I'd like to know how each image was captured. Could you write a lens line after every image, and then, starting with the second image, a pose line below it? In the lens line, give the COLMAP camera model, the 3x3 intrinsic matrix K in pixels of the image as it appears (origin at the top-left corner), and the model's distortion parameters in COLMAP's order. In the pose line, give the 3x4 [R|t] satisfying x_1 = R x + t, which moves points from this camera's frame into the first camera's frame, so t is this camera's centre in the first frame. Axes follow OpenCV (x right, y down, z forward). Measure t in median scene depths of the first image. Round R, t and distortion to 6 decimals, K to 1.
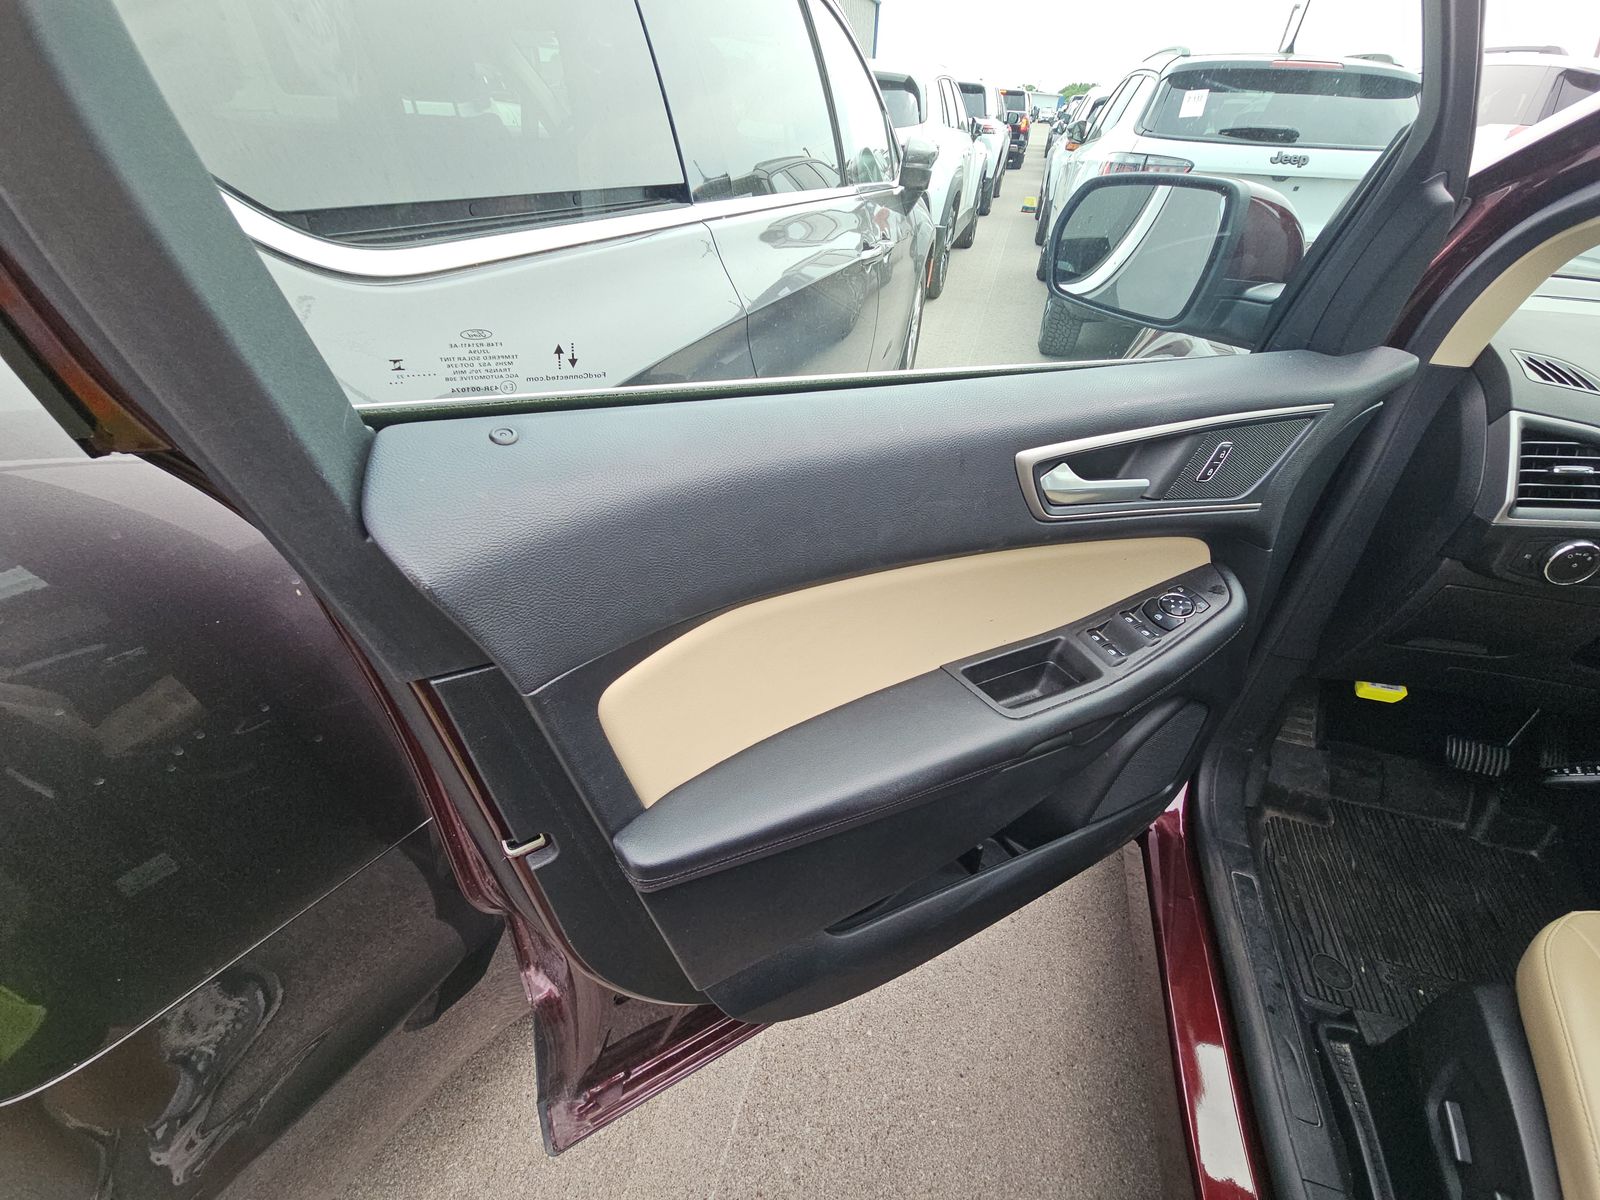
lens RADIAL K [[647.9, 0, 800.0], [0, 647.9, 600.0], [0, 0, 1]] dist [0.036662, -0.021943]
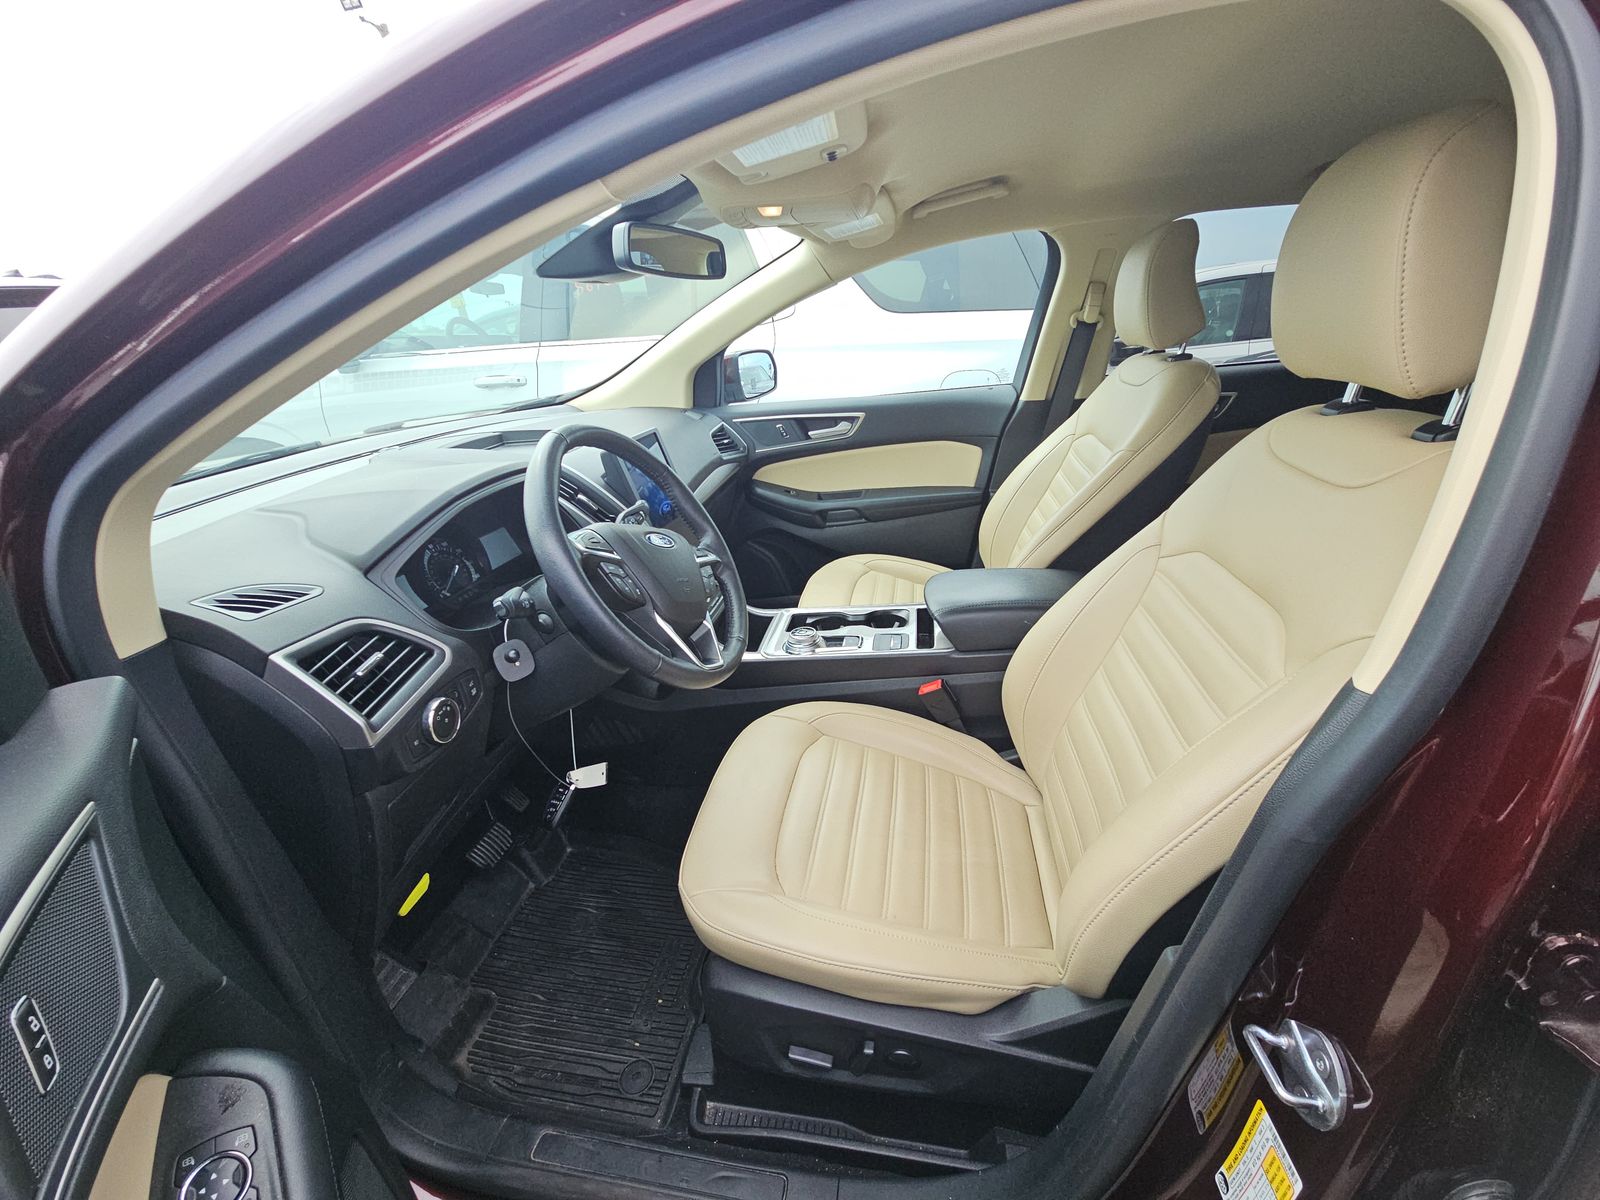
lens RADIAL K [[650.4, 0, 804.3], [0, 650.4, 602.6], [0, 0, 1]] dist [-0.000480, 0.000144]
pose [[-0.114152, -0.407063, 0.906239, 0.166239], [0.628783, 0.676639, 0.383135, -0.147023], [-0.769157, 0.613563, 0.178714, 0.169319]]
